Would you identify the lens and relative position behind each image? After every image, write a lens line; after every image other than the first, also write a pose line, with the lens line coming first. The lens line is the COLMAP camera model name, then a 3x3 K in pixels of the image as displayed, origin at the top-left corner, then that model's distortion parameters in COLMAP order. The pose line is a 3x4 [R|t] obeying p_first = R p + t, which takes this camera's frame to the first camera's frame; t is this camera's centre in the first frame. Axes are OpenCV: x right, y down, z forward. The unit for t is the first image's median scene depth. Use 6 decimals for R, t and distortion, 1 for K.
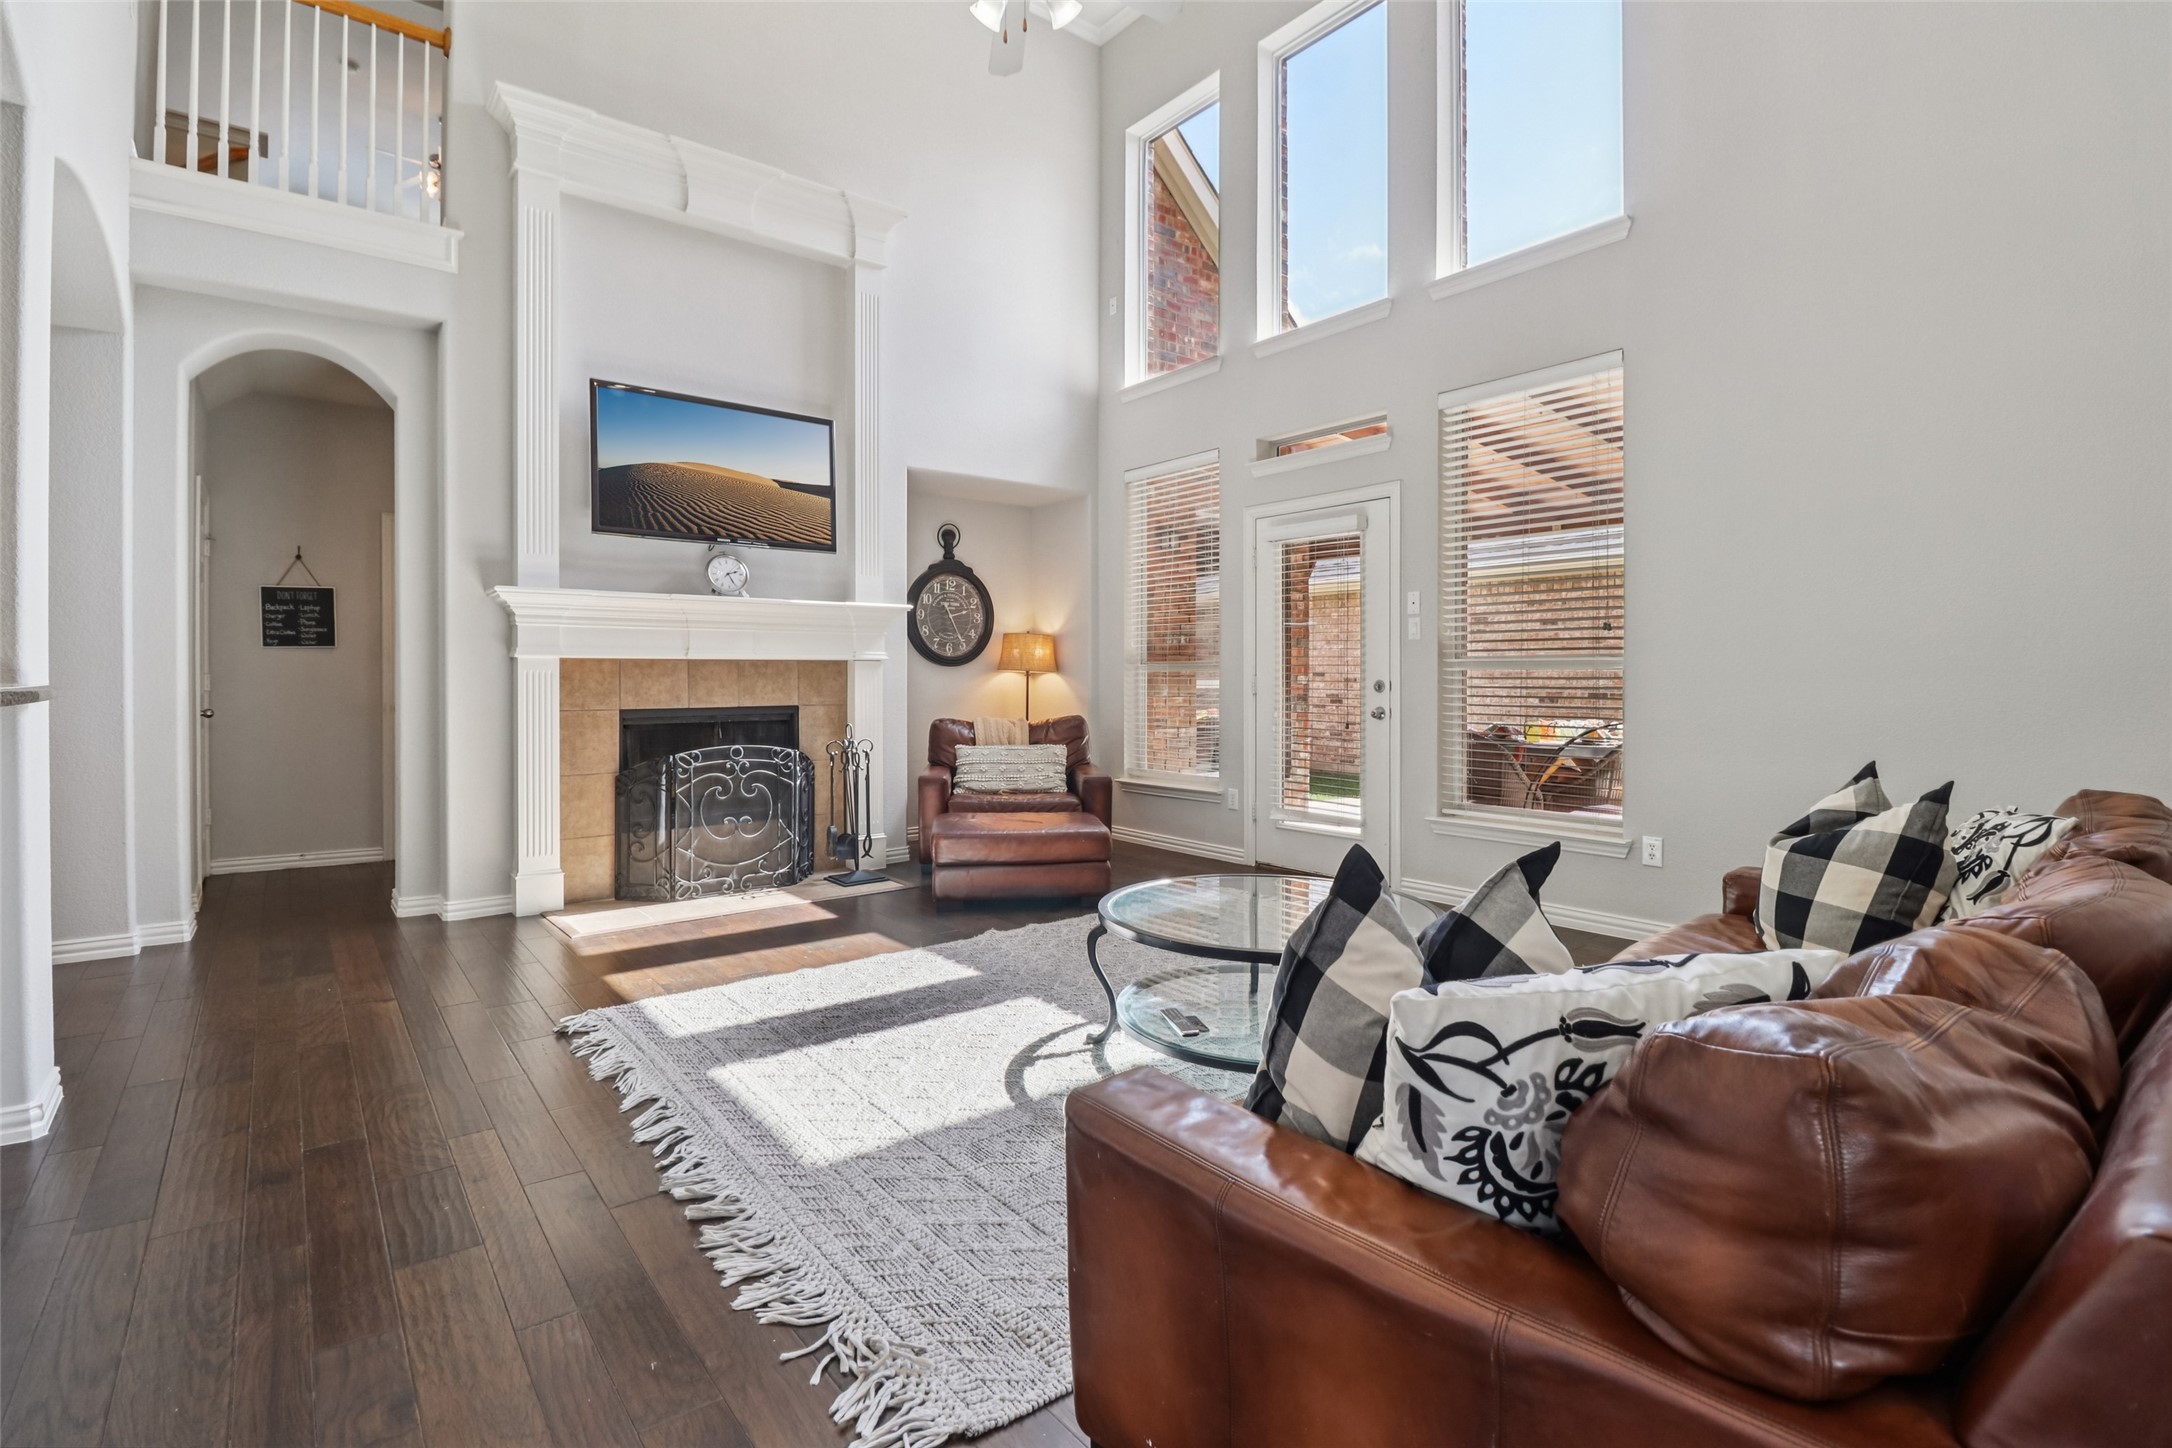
lens RADIAL K [[1004.7, 0, 1045.0], [0, 1004.7, 675.6], [0, 0, 1]] dist [-0.001782, -0.010913]
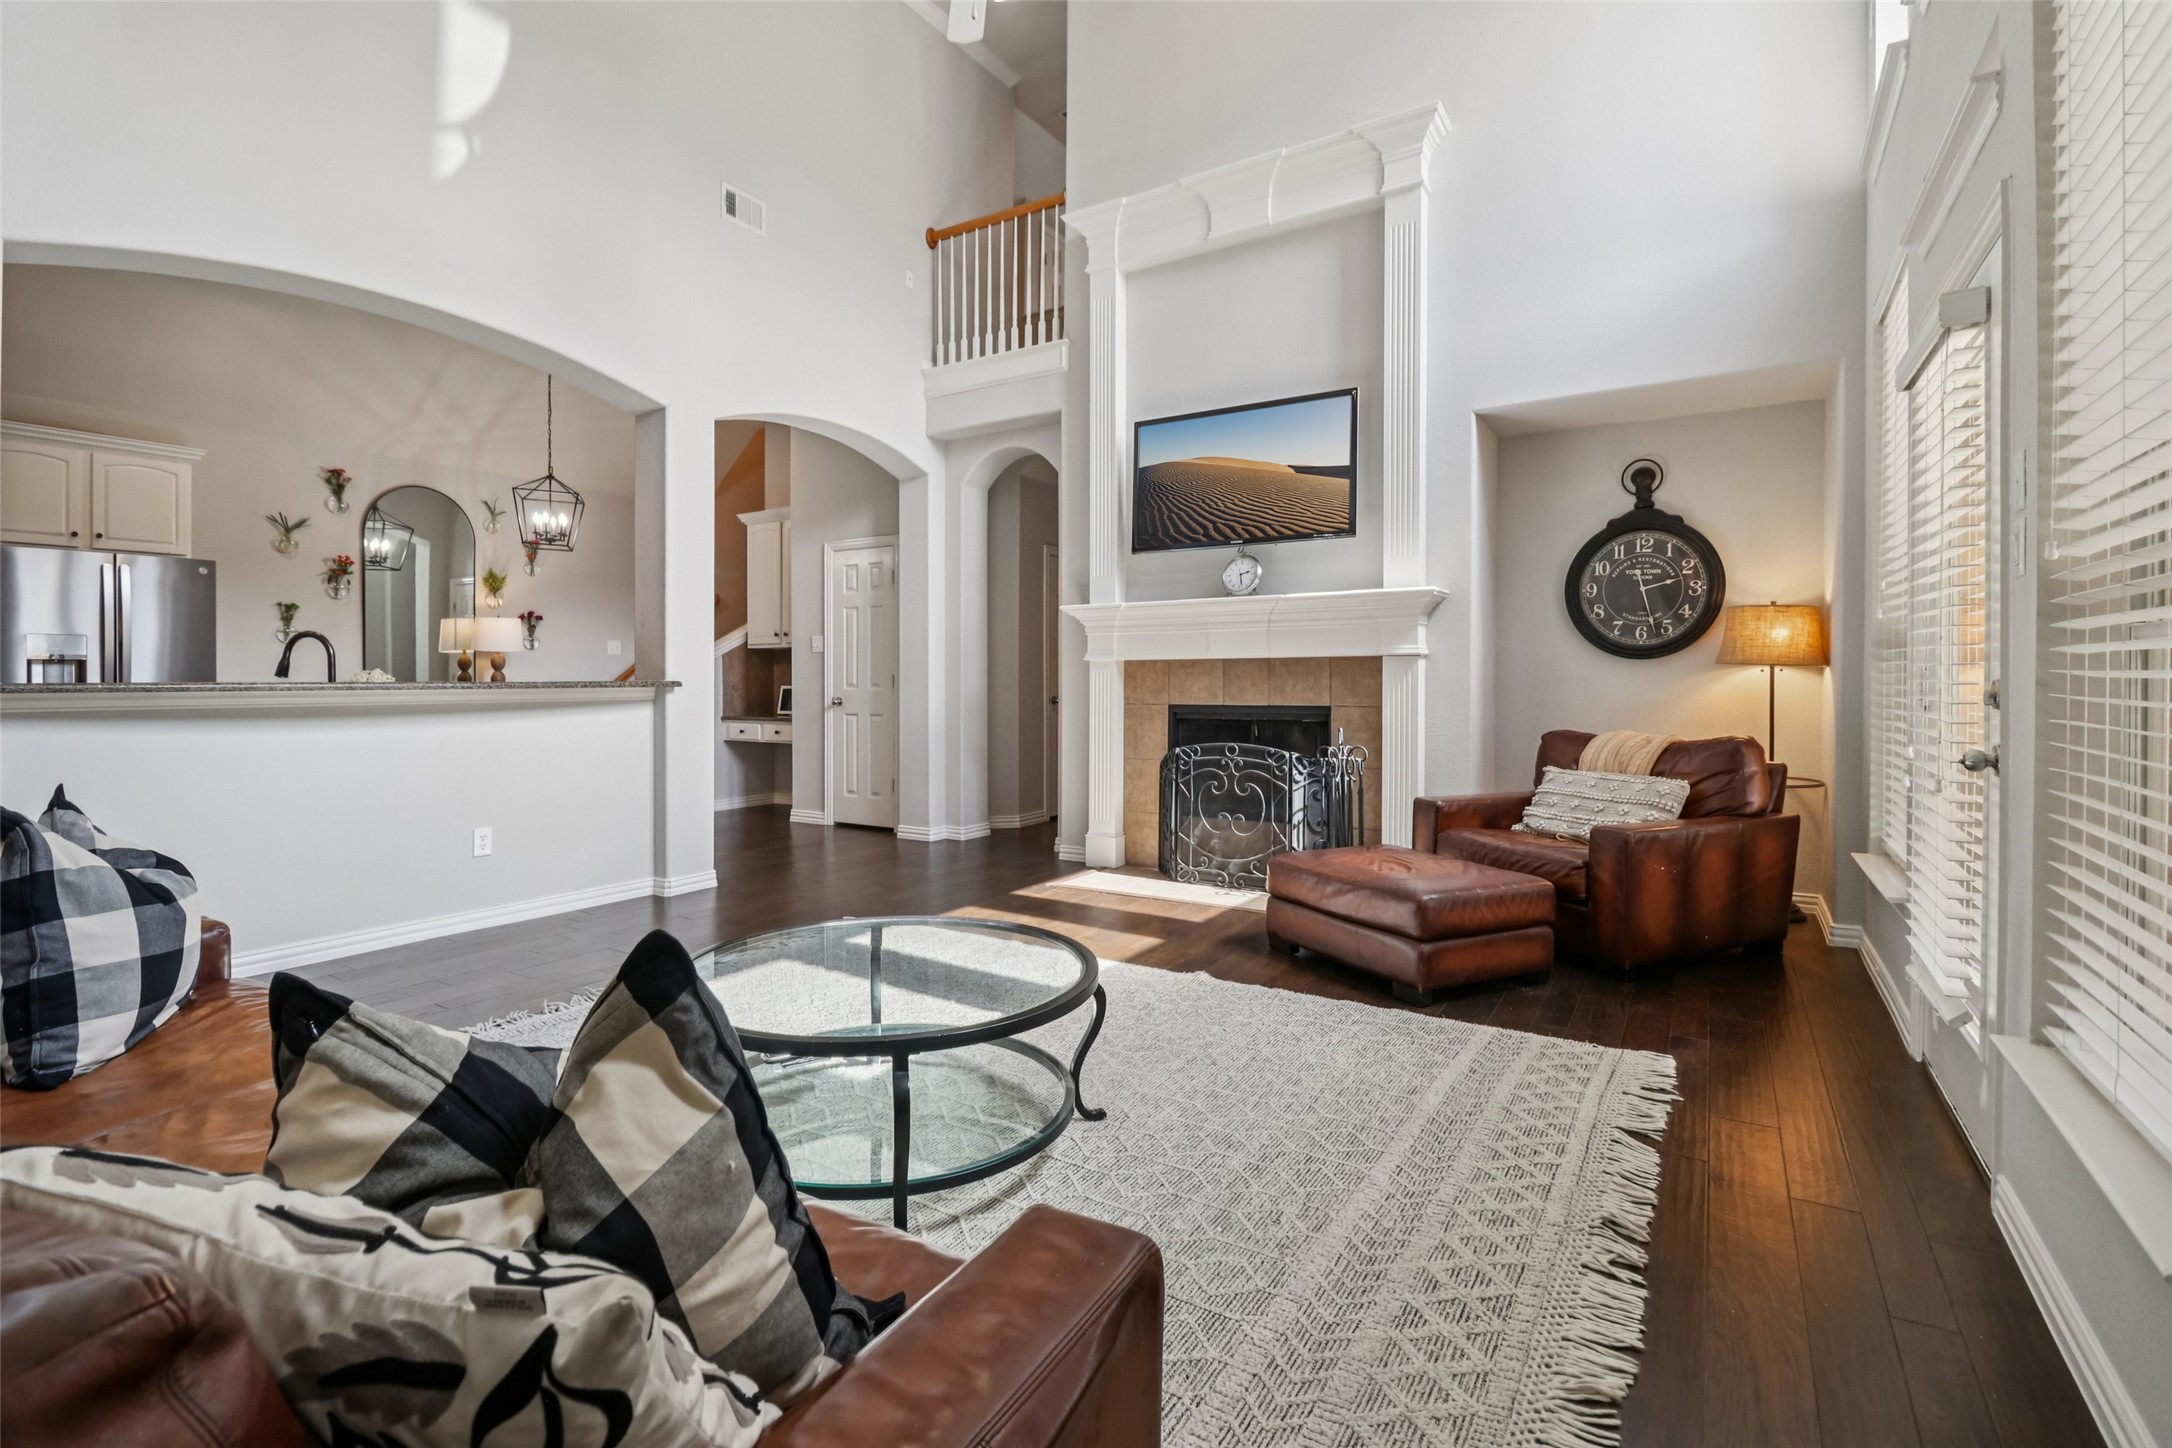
lens RADIAL K [[1004.7, 0, 1057.1], [0, 1004.7, 680.6], [0, 0, 1]] dist [-0.001782, -0.010913]
pose [[0.326600, 0.002679, -0.945159, 0.560333], [0.005356, 0.999975, 0.004685, 0.000719], [0.945147, -0.006592, 0.326577, 0.467023]]
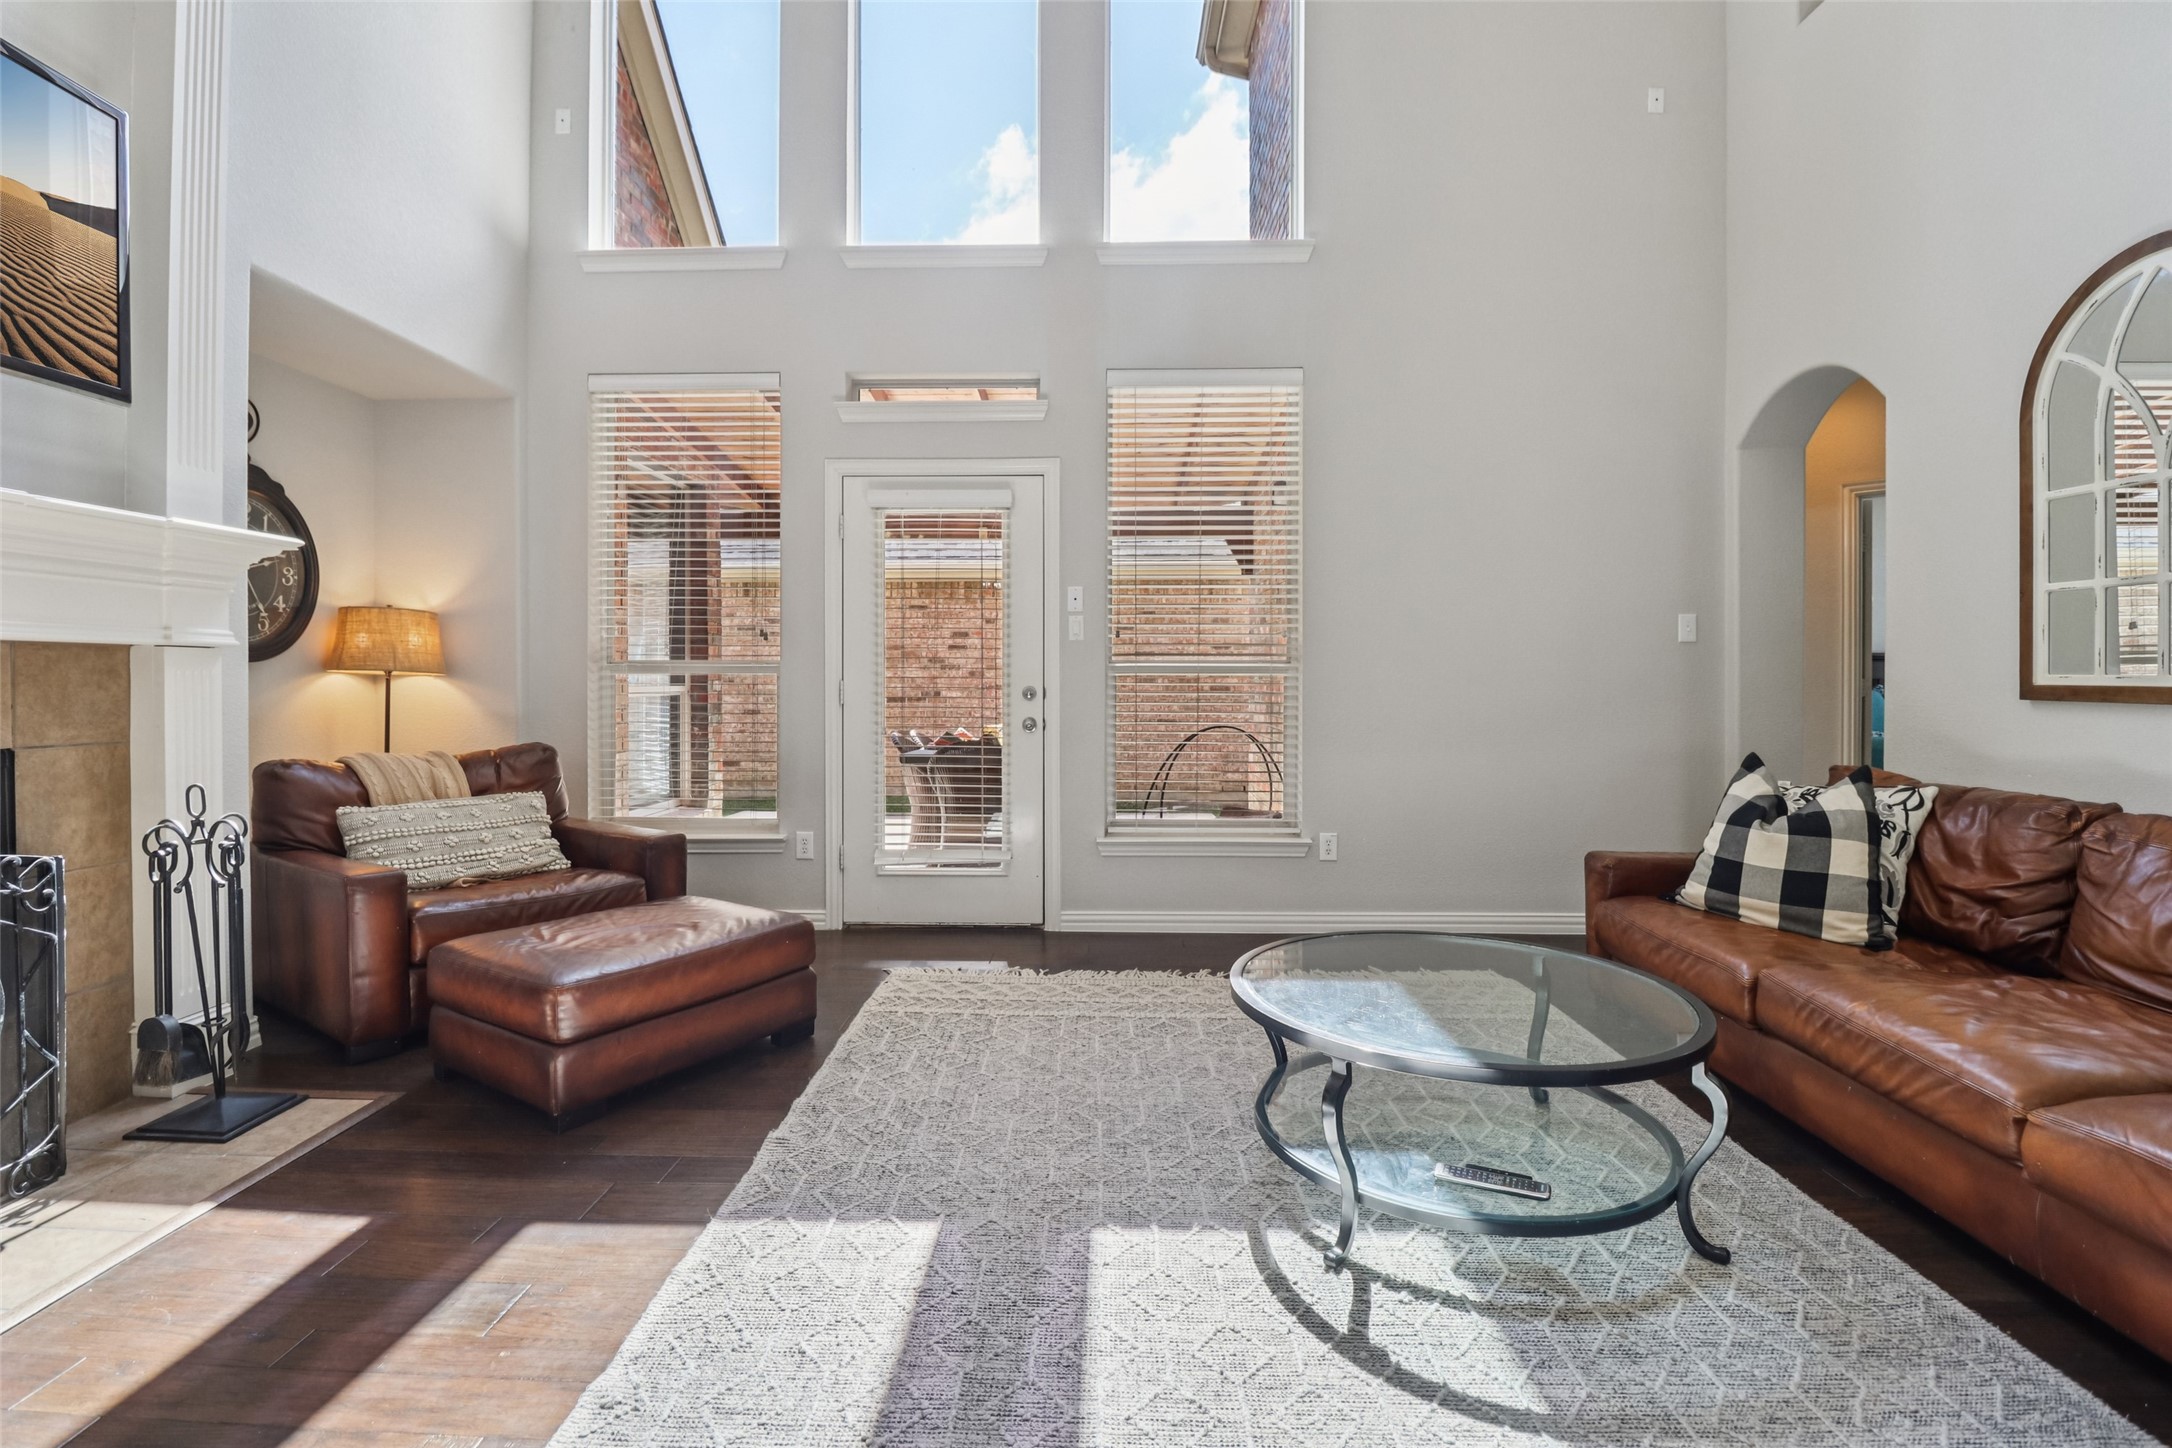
lens RADIAL K [[1004.7, 0, 1071.8], [0, 1004.7, 692.0], [0, 0, 1]] dist [-0.001782, -0.010913]
pose [[0.624962, -0.007170, 0.780622, -0.300834], [-0.002572, 0.999933, 0.011244, -0.000389], [-0.780651, -0.009034, 0.624902, 0.408957]]
